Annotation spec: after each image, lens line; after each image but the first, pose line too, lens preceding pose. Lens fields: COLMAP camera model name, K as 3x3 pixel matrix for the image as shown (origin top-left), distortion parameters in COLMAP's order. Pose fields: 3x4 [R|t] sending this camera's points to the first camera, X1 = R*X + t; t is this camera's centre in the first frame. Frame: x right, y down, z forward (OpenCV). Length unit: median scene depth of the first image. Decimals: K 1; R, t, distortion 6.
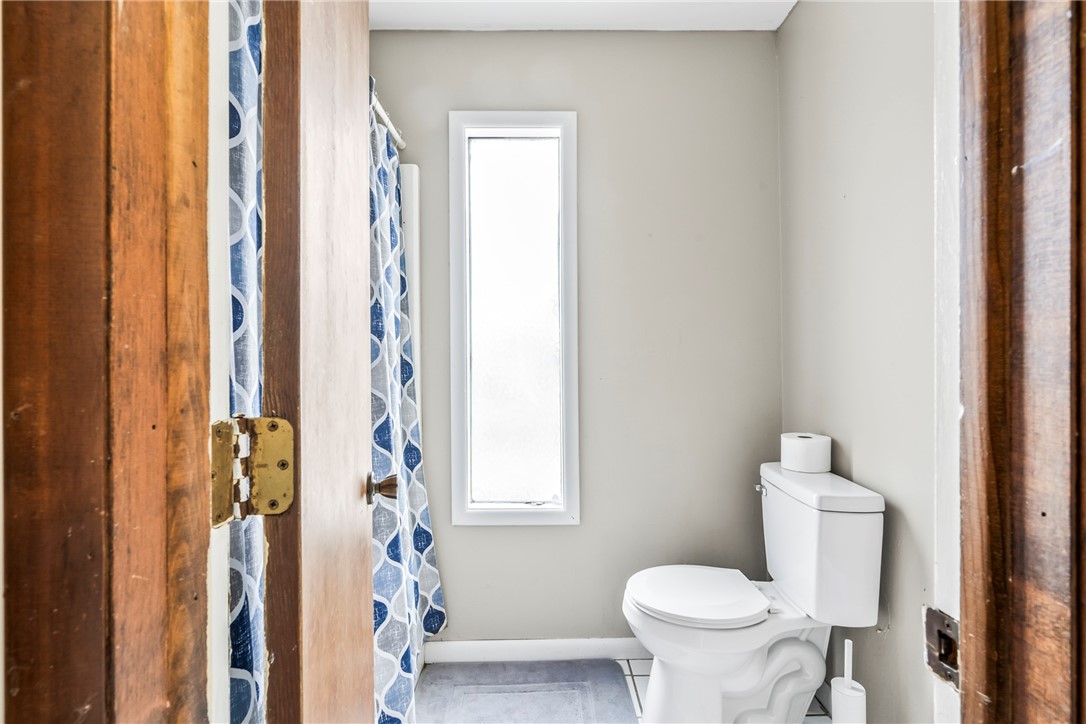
lens RADIAL K [[495.4, 0, 533.9], [0, 495.4, 358.4], [0, 0, 1]] dist [-0.001303, 0.000390]
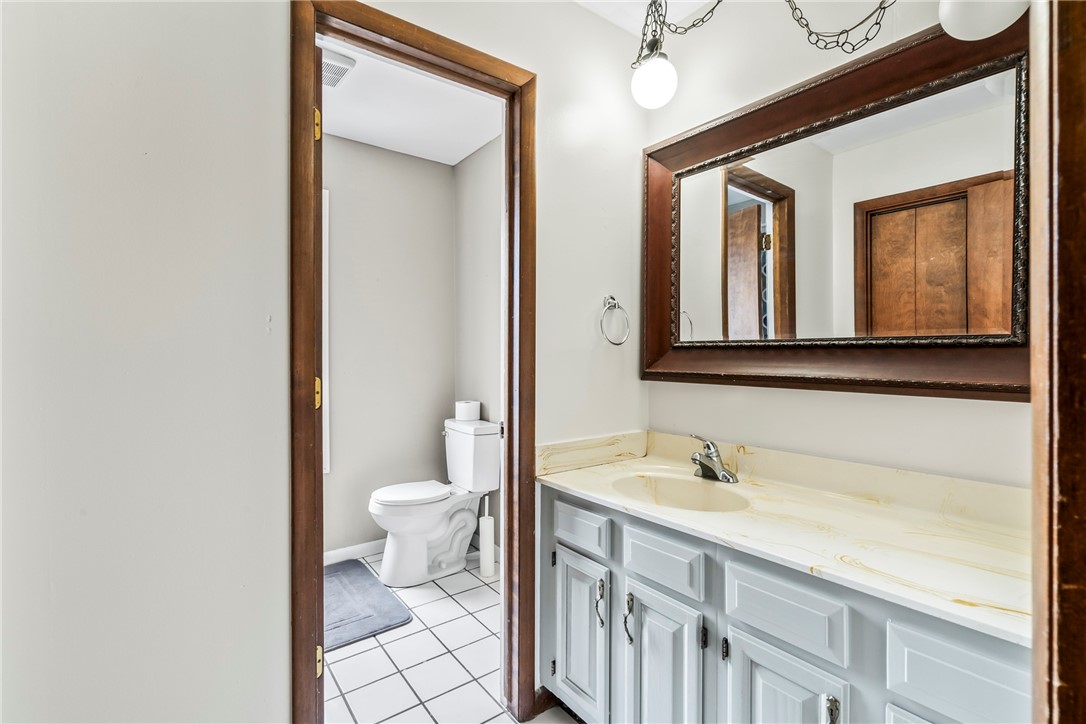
lens RADIAL K [[495.4, 0, 533.9], [0, 495.4, 358.4], [0, 0, 1]] dist [-0.001303, 0.000390]
pose [[0.800940, 0.004150, 0.598730, -0.372573], [-0.003050, 0.999991, -0.002851, 0.004288], [-0.598736, 0.000457, 0.800946, -0.647071]]
